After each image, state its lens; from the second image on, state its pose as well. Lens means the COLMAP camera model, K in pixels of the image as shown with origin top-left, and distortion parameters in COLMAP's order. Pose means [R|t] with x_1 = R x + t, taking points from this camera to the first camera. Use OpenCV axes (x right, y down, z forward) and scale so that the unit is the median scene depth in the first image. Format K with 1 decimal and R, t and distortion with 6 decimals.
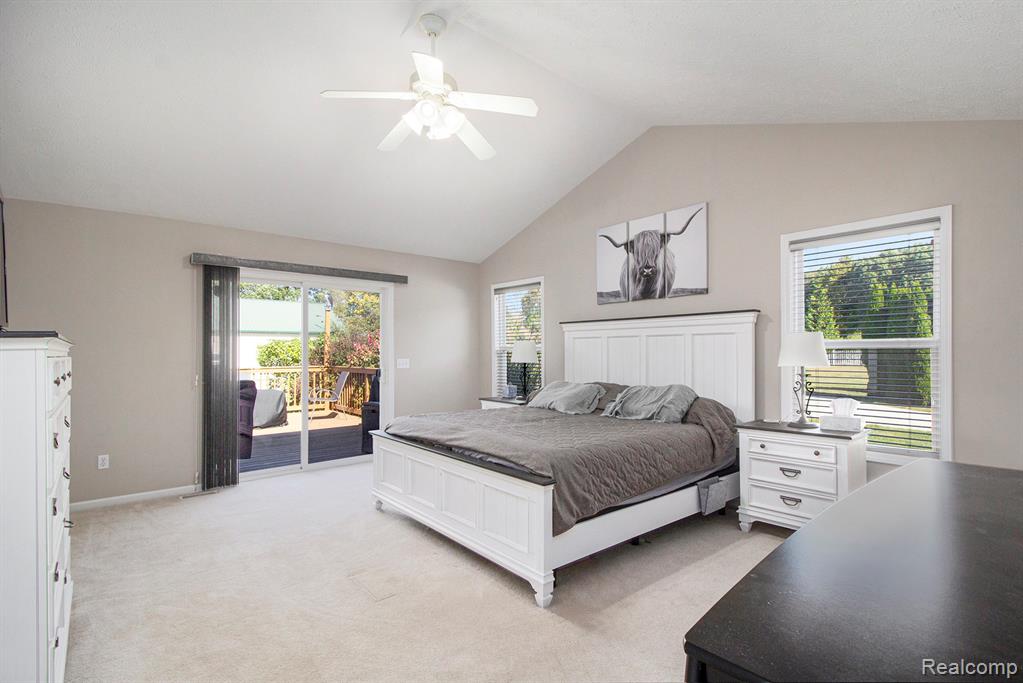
lens RADIAL K [[482.2, 0, 516.4], [0, 482.2, 350.2], [0, 0, 1]] dist [0.004083, -0.005832]
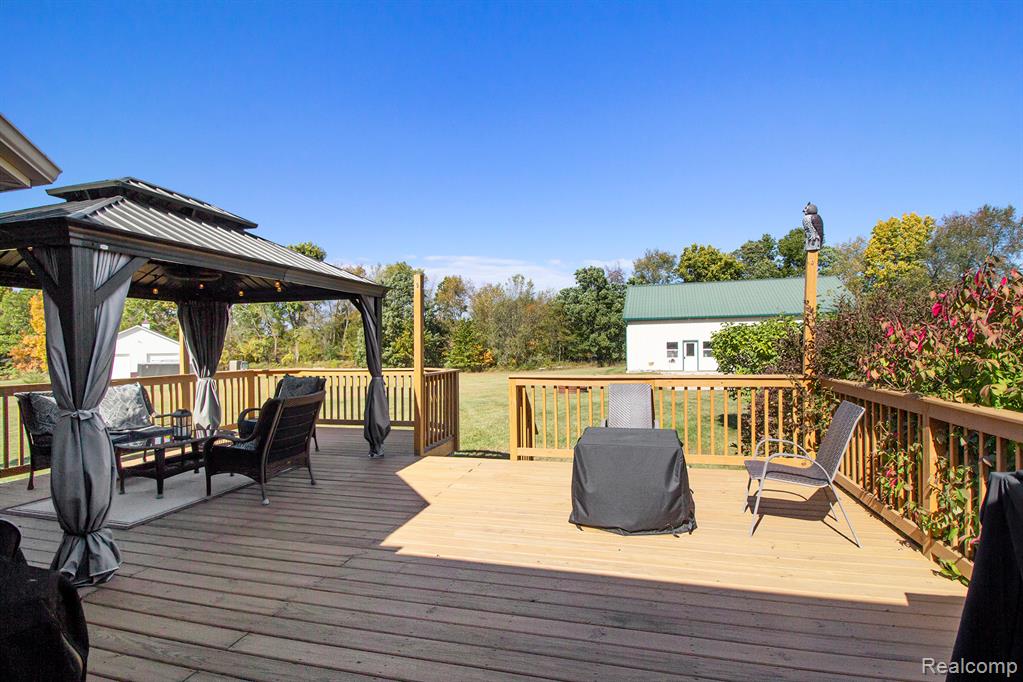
lens RADIAL K [[482.2, 0, 519.4], [0, 482.2, 346.2], [0, 0, 1]] dist [0.004083, -0.005832]
pose [[0.574286, -0.002005, -0.818652, -0.178020], [0.018177, 0.999782, 0.010302, -0.005258], [0.818453, -0.020797, 0.574197, 0.518456]]
